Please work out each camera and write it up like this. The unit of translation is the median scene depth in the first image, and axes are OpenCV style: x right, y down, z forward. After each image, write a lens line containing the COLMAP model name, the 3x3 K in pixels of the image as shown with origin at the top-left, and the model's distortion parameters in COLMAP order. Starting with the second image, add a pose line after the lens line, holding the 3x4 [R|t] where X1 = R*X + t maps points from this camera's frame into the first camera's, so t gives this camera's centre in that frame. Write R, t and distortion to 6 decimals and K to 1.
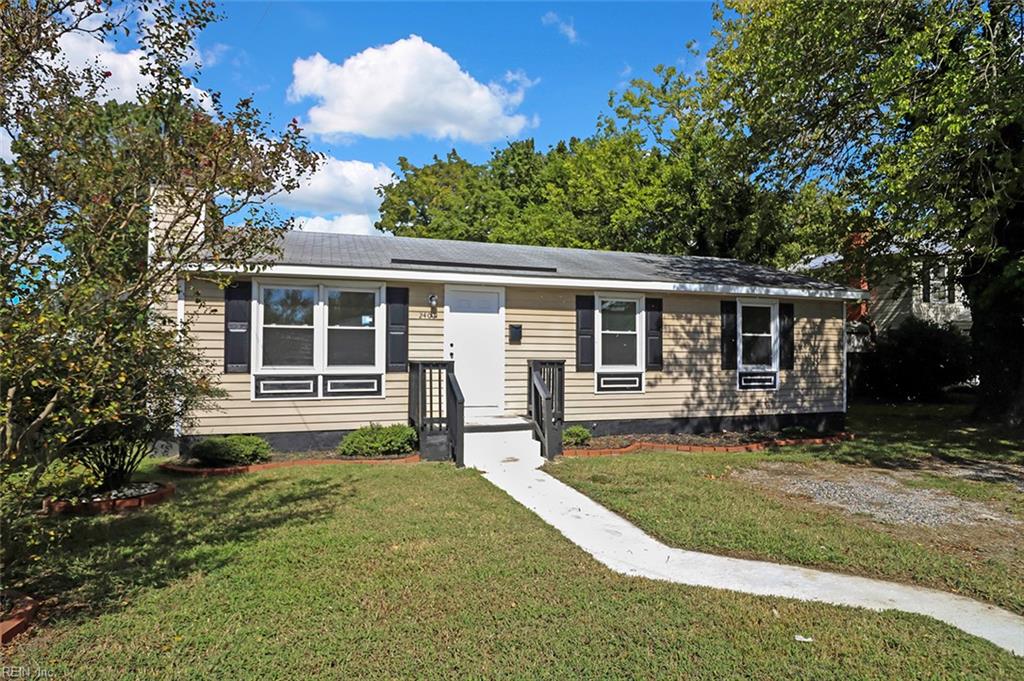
lens RADIAL K [[581.8, 0, 512.2], [0, 581.8, 340.2], [0, 0, 1]] dist [0.002604, -0.000166]
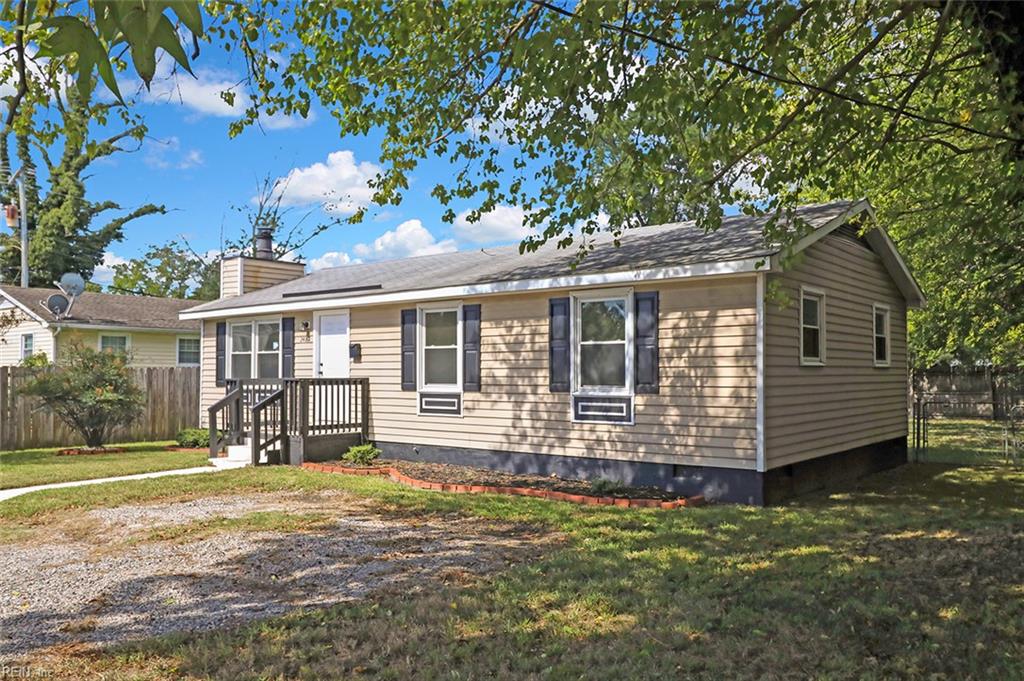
lens RADIAL K [[820.9, 0, 512.1], [0, 820.9, 344.5], [0, 0, 1]] dist [-0.011136, 0.000007]
pose [[0.539071, -0.034234, -0.841564, 1.225921], [0.025259, 0.999381, -0.024474, 0.015038], [0.841881, -0.008064, 0.539602, 0.398836]]
